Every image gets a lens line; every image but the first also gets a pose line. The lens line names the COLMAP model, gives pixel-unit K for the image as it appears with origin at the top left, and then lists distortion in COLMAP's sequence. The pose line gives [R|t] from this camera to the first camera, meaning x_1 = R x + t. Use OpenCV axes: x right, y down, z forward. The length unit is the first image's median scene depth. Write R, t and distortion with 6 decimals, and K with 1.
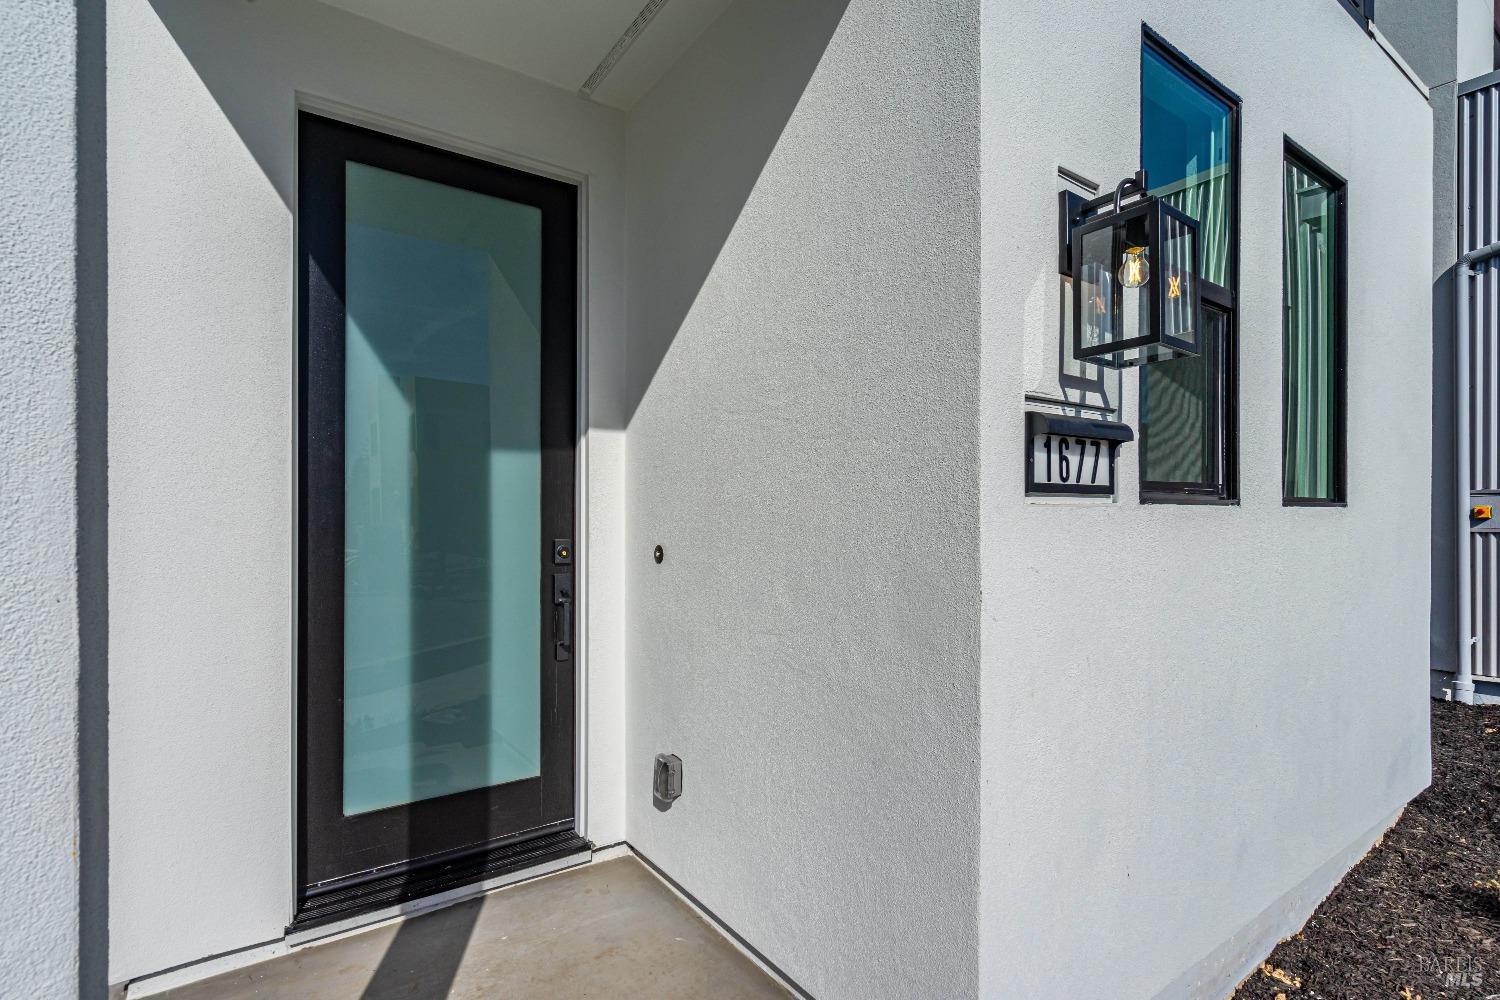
lens RADIAL K [[732.1, 0, 760.6], [0, 732.1, 508.6], [0, 0, 1]] dist [-0.004524, -0.000307]
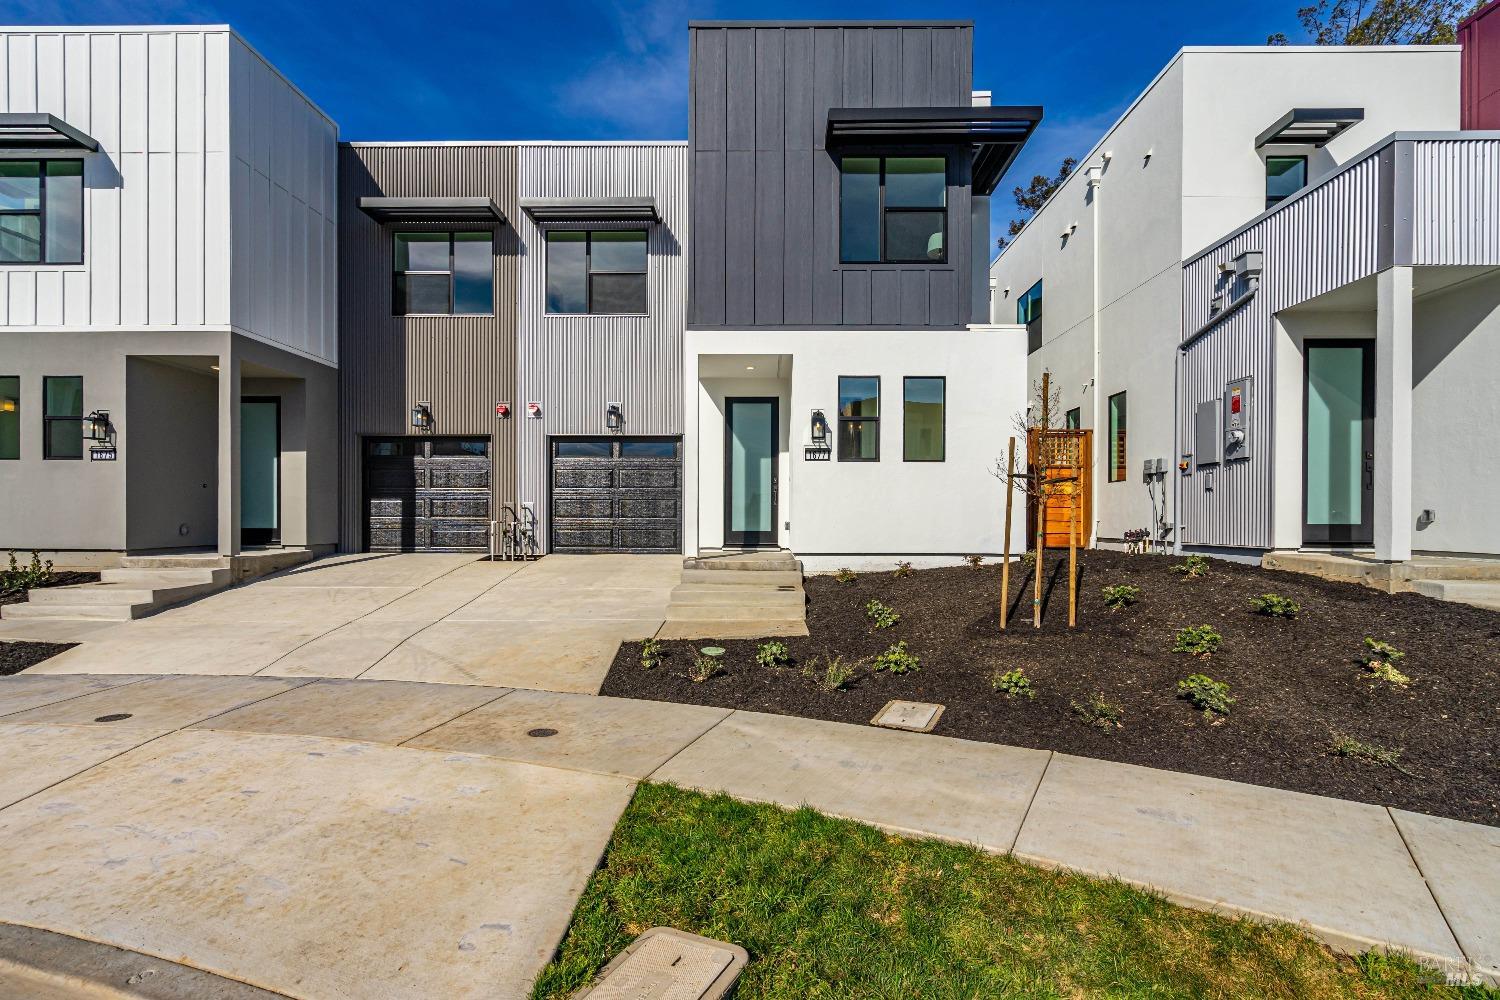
lens RADIAL K [[696.9, 0, 764.7], [0, 696.9, 514.5], [0, 0, 1]] dist [-0.004402, 0.001794]
pose [[0.810560, -0.000043, -0.585656, 2.509302], [0.000920, 0.999999, 0.001199, 0.305164], [0.585656, -0.001510, 0.810559, -2.871255]]
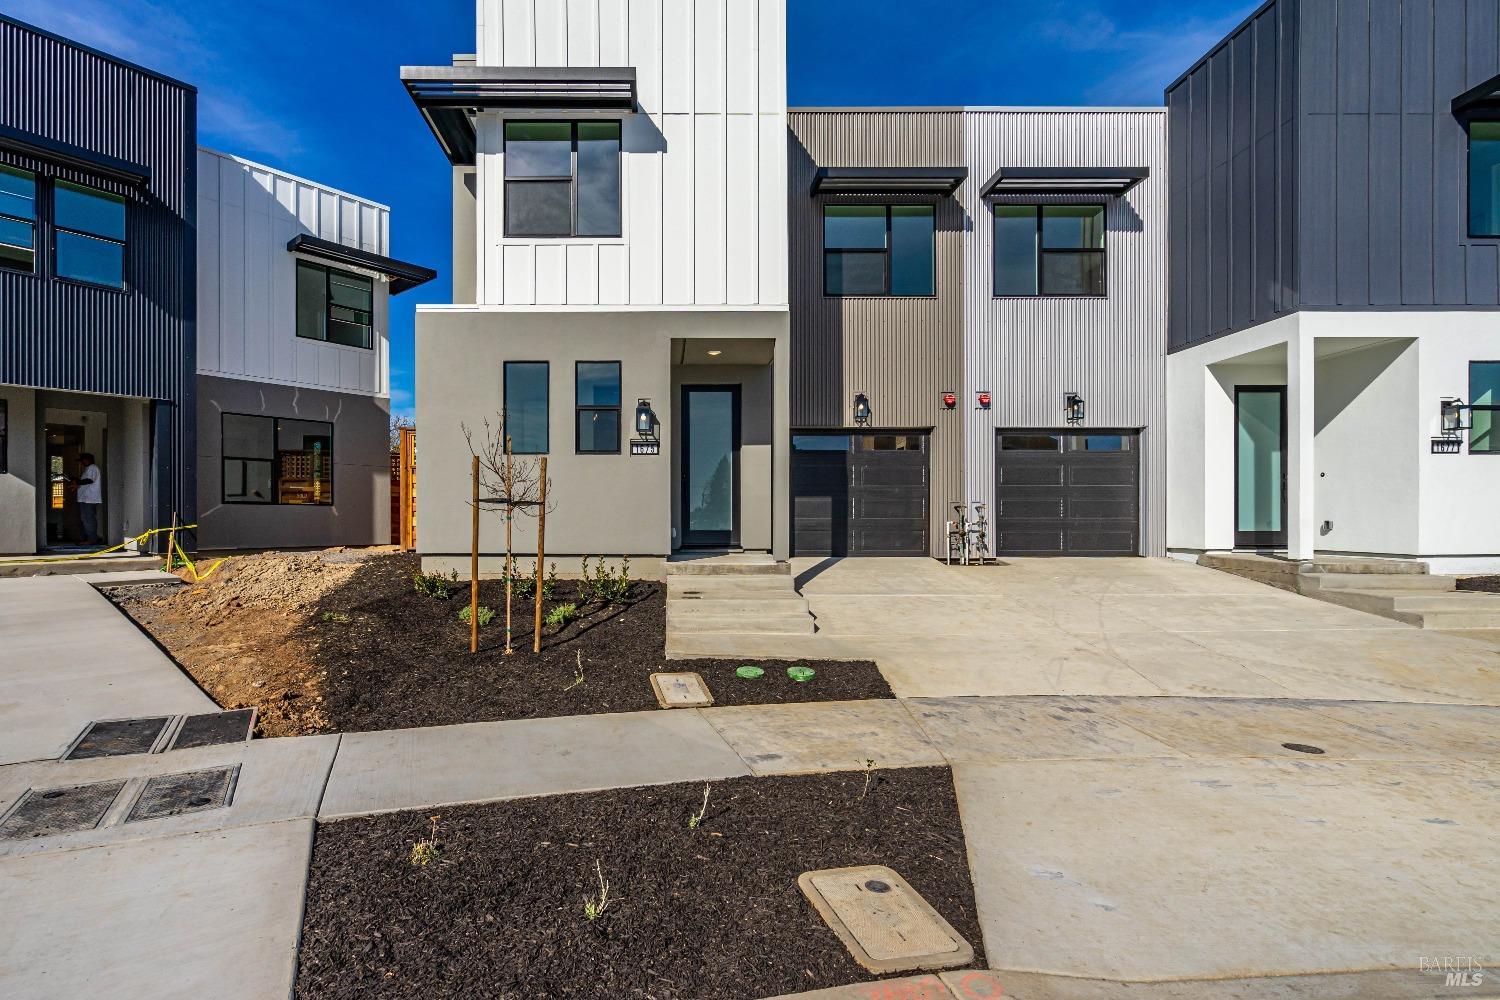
lens RADIAL K [[696.9, 0, 701.2], [0, 696.9, 511.5], [0, 0, 1]] dist [-0.004402, 0.001794]
pose [[0.815017, -0.002259, -0.579432, -0.812795], [0.003458, 0.999994, 0.000966, 0.285301], [0.579427, -0.002792, 0.815020, -4.753585]]
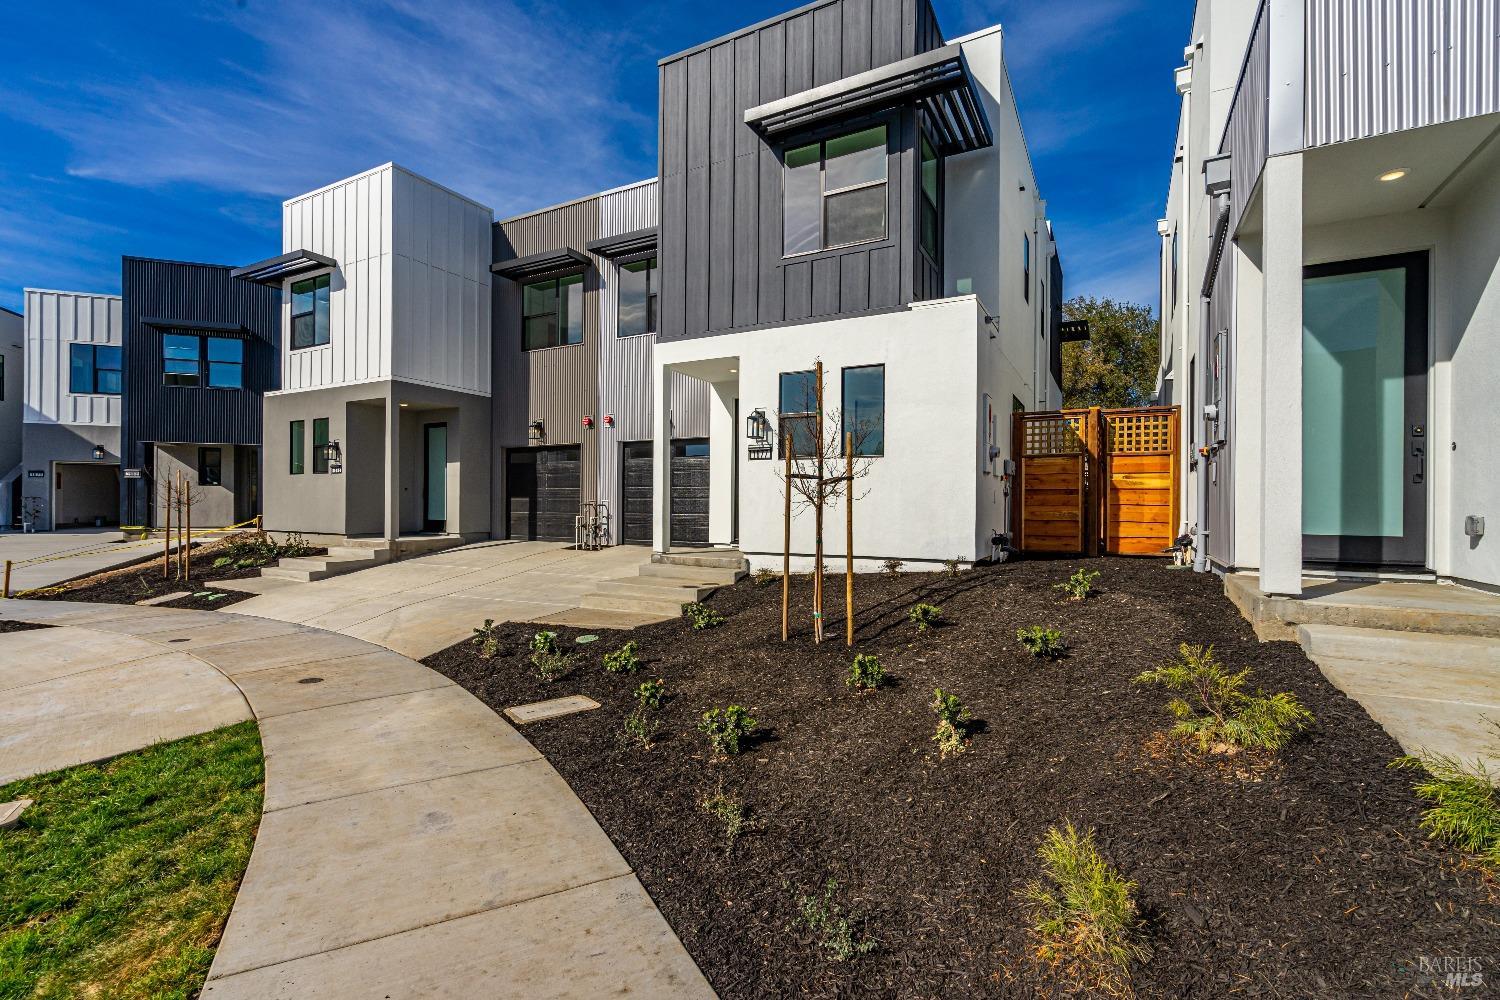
lens RADIAL K [[696.9, 0, 744.0], [0, 696.9, 496.9], [0, 0, 1]] dist [-0.004402, 0.001794]
pose [[0.434124, -0.009170, -0.900806, 4.043885], [0.000339, 0.999950, -0.010016, 0.251421], [0.900853, 0.004043, 0.434106, -1.190628]]
